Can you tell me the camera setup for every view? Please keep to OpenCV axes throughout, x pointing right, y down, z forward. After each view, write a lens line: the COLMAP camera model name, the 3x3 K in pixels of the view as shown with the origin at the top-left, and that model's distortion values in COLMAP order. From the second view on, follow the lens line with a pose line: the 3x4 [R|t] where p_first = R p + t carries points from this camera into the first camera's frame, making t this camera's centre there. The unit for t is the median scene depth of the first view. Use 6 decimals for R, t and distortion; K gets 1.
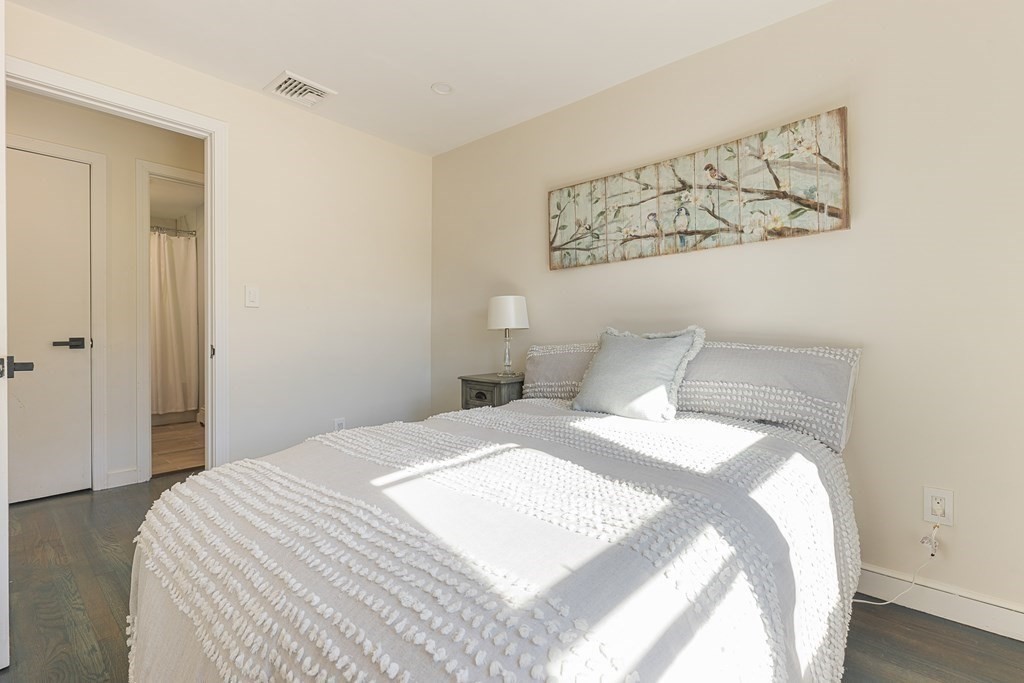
lens RADIAL K [[465.6, 0, 512.2], [0, 465.6, 340.2], [0, 0, 1]] dist [-0.003929, -0.000066]
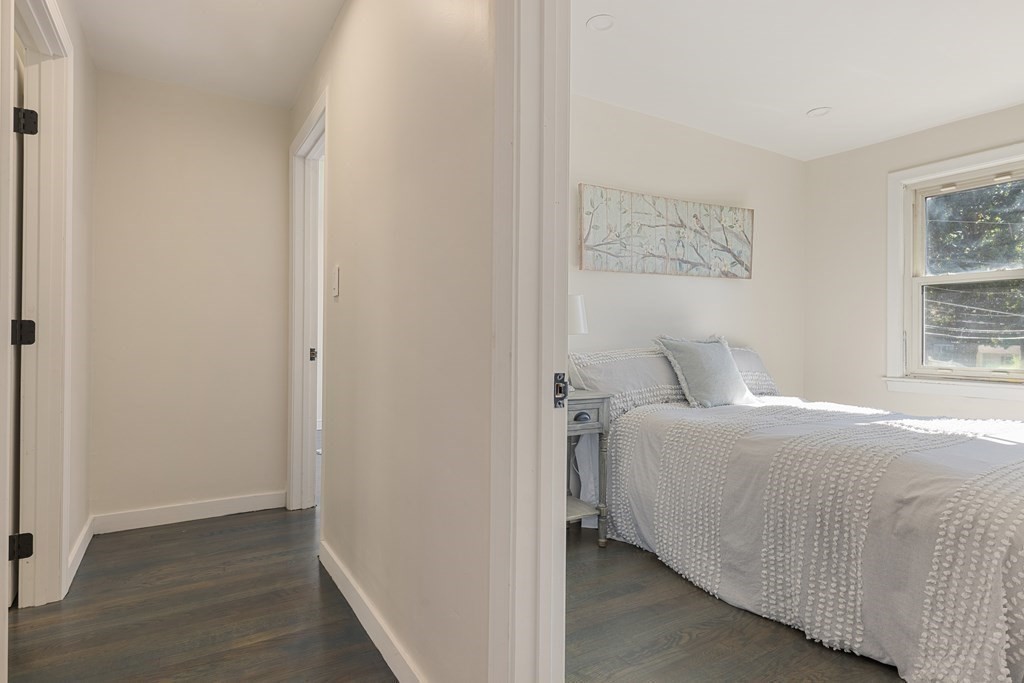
lens RADIAL K [[579.9, 0, 512.2], [0, 579.9, 340.1], [0, 0, 1]] dist [-0.001653, 0.000432]
pose [[0.259149, 0.002117, 0.965835, -1.271217], [0.020702, 0.999756, -0.007746, -0.009303], [-0.965615, 0.022002, 0.259042, 1.026774]]
